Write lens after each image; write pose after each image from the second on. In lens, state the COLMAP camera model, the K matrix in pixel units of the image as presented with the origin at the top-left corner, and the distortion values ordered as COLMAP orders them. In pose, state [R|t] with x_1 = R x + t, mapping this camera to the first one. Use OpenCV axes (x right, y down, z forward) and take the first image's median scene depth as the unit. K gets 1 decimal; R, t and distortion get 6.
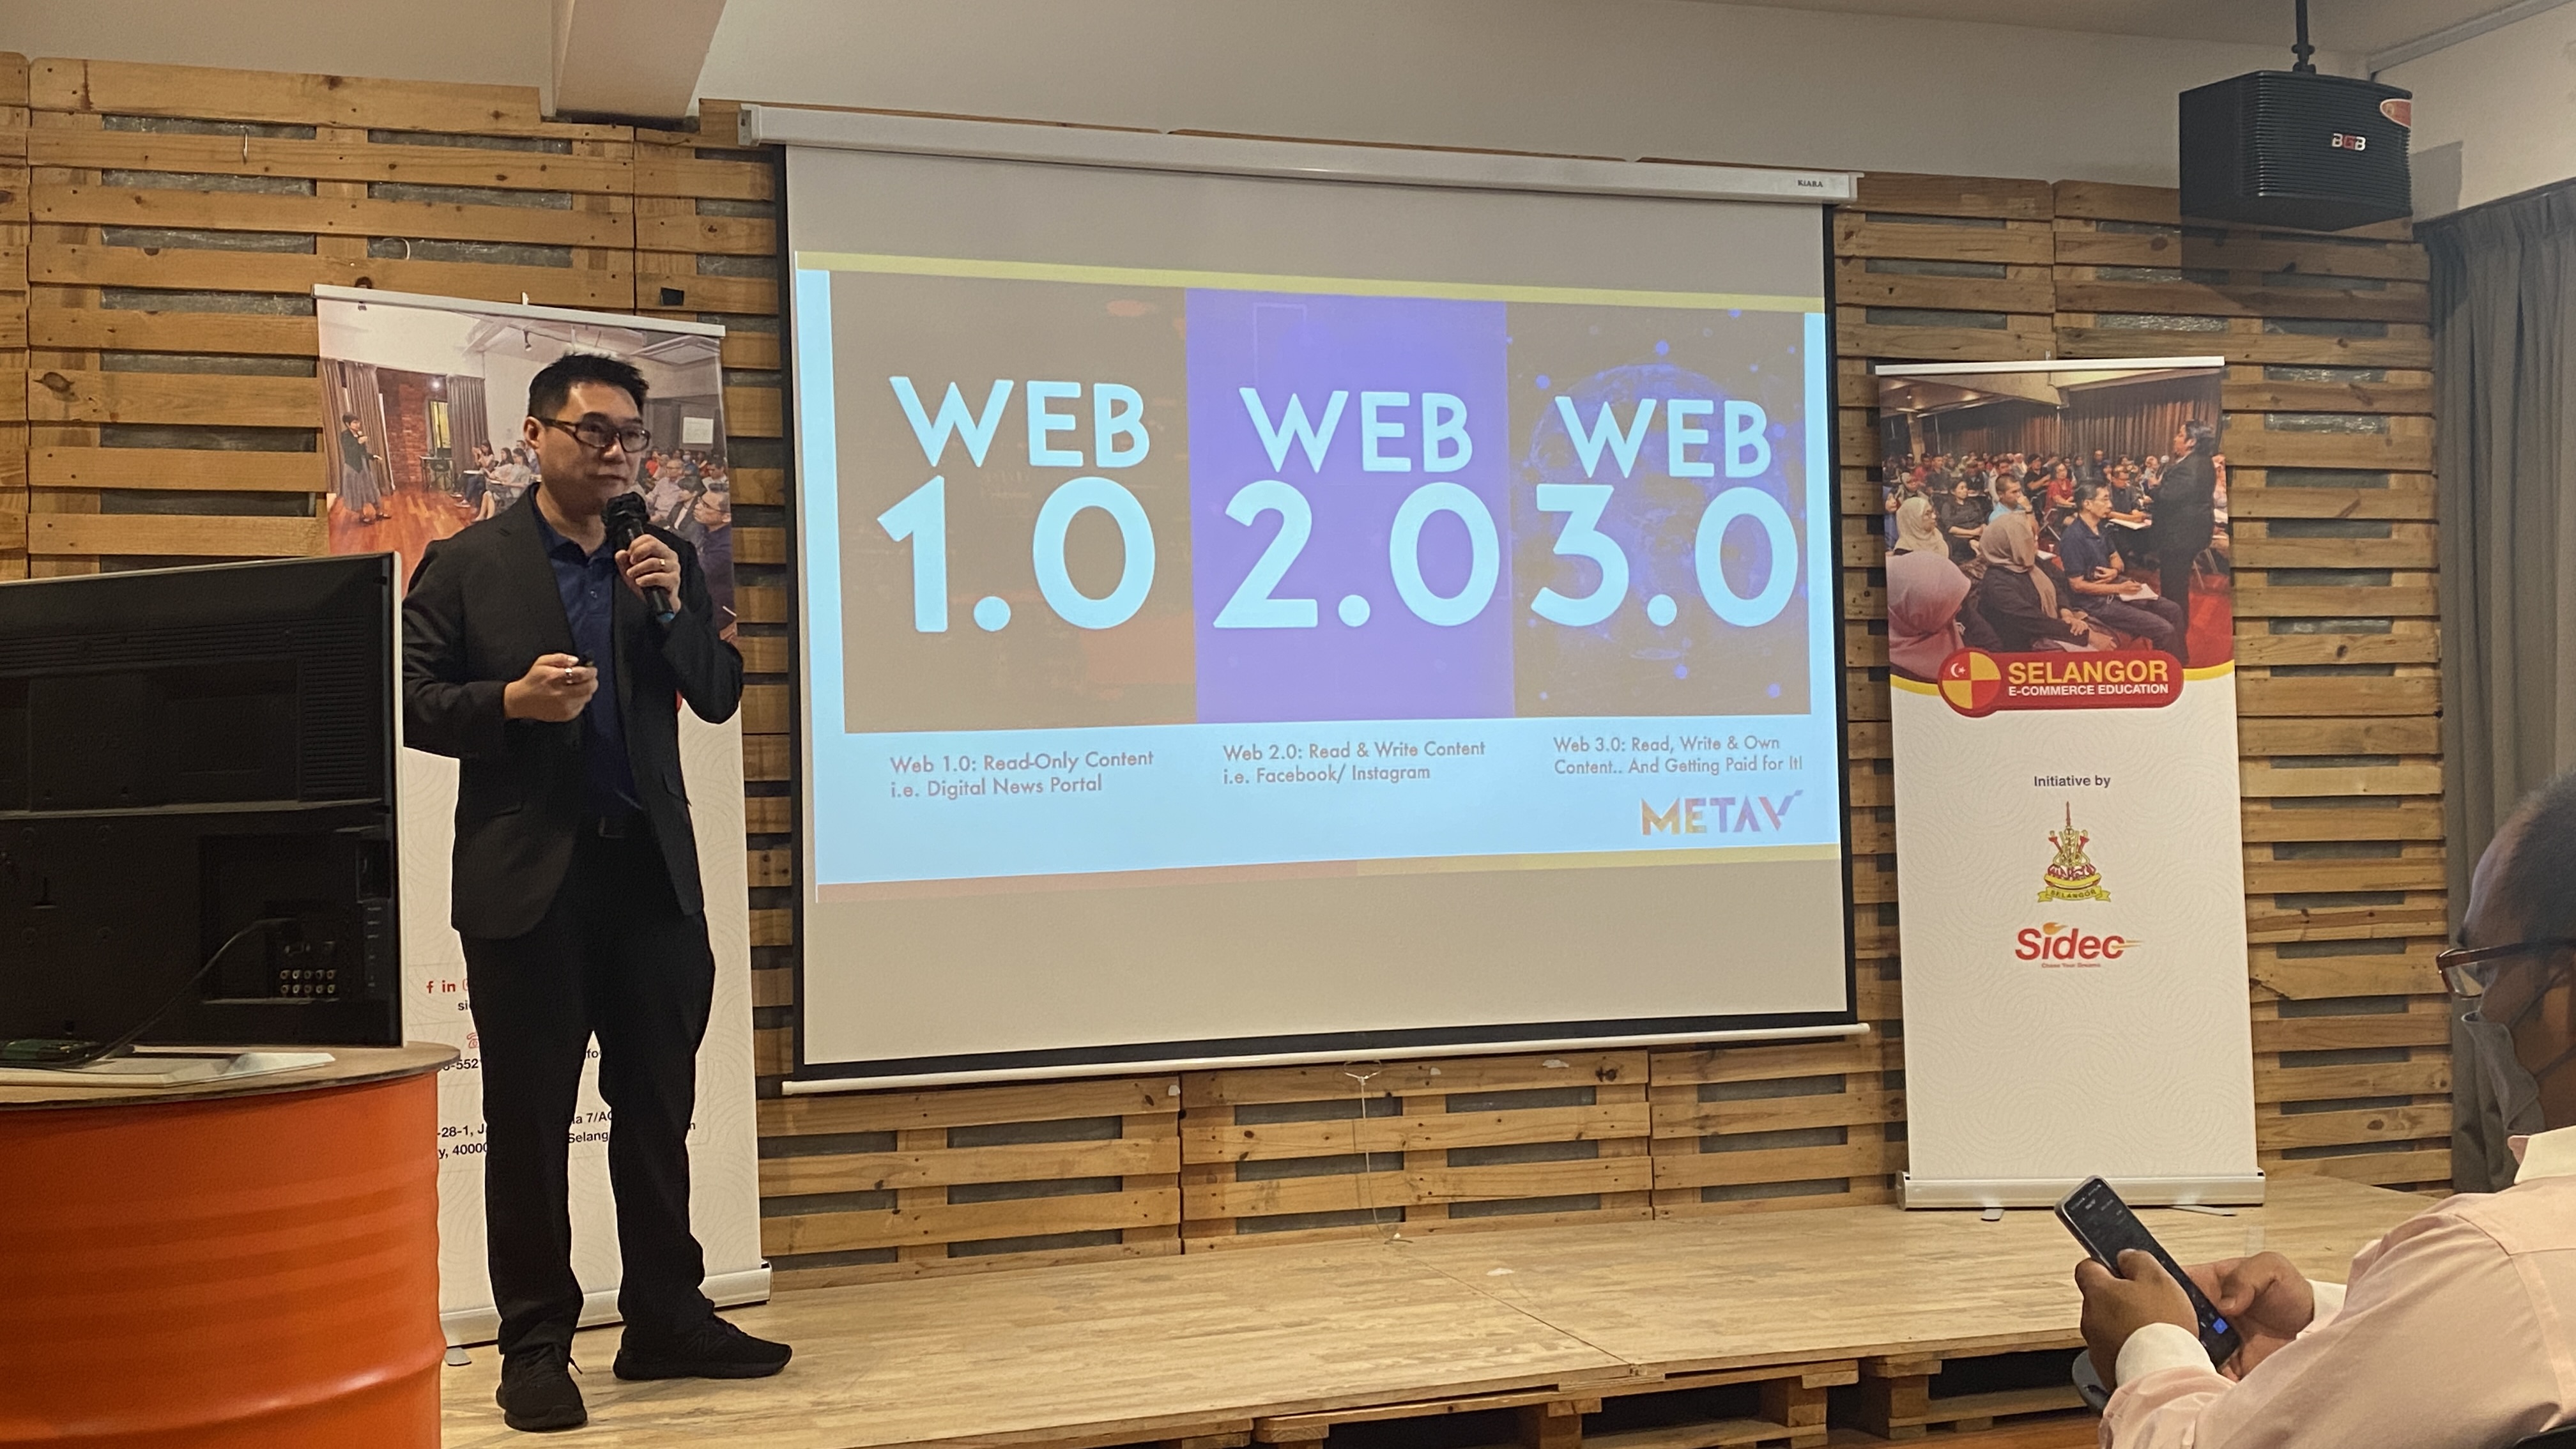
lens RADIAL K [[2455.5, 0, 1288.0], [0, 2455.5, 724.5], [0, 0, 1]] dist [0.072662, -0.180188]
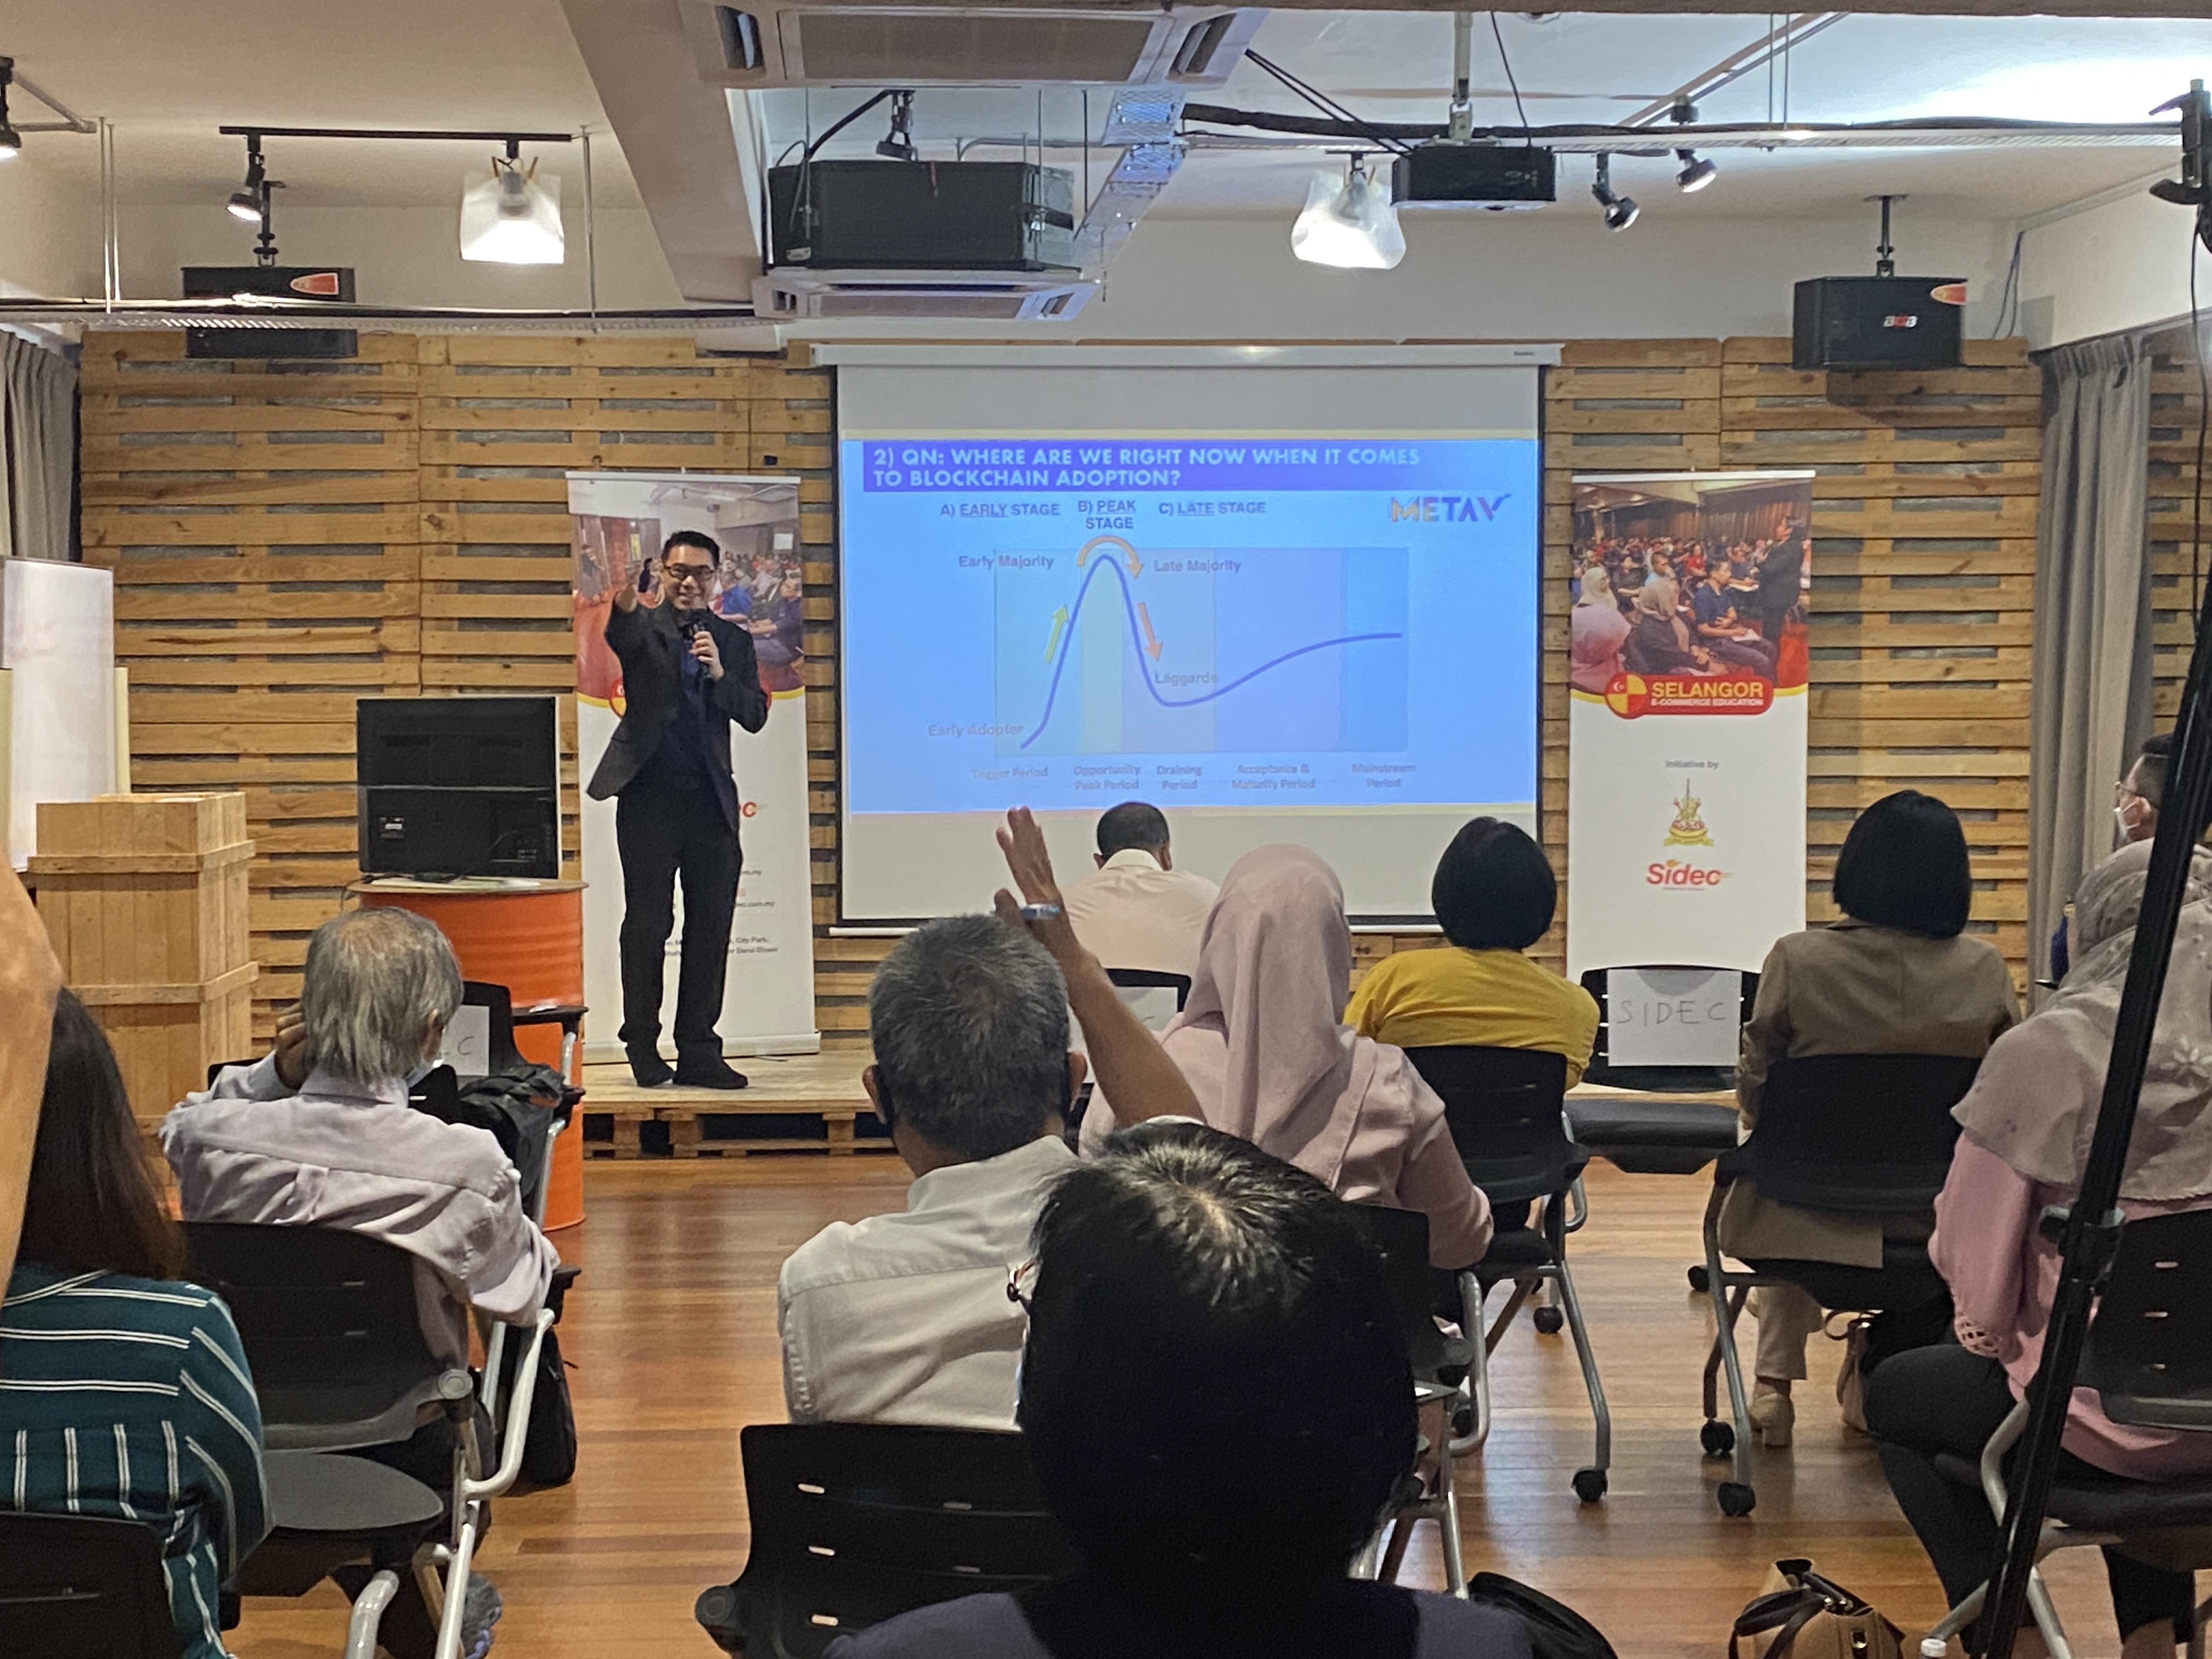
lens RADIAL K [[3314.2, 0, 1106.0], [0, 3314.2, 829.5], [0, 0, 1]] dist [0.085611, 0.011214]
pose [[0.966755, 0.029873, -0.253952, 0.479976], [-0.009726, 0.996729, 0.080224, -0.092776], [0.255518, -0.075087, 0.963884, -0.987837]]
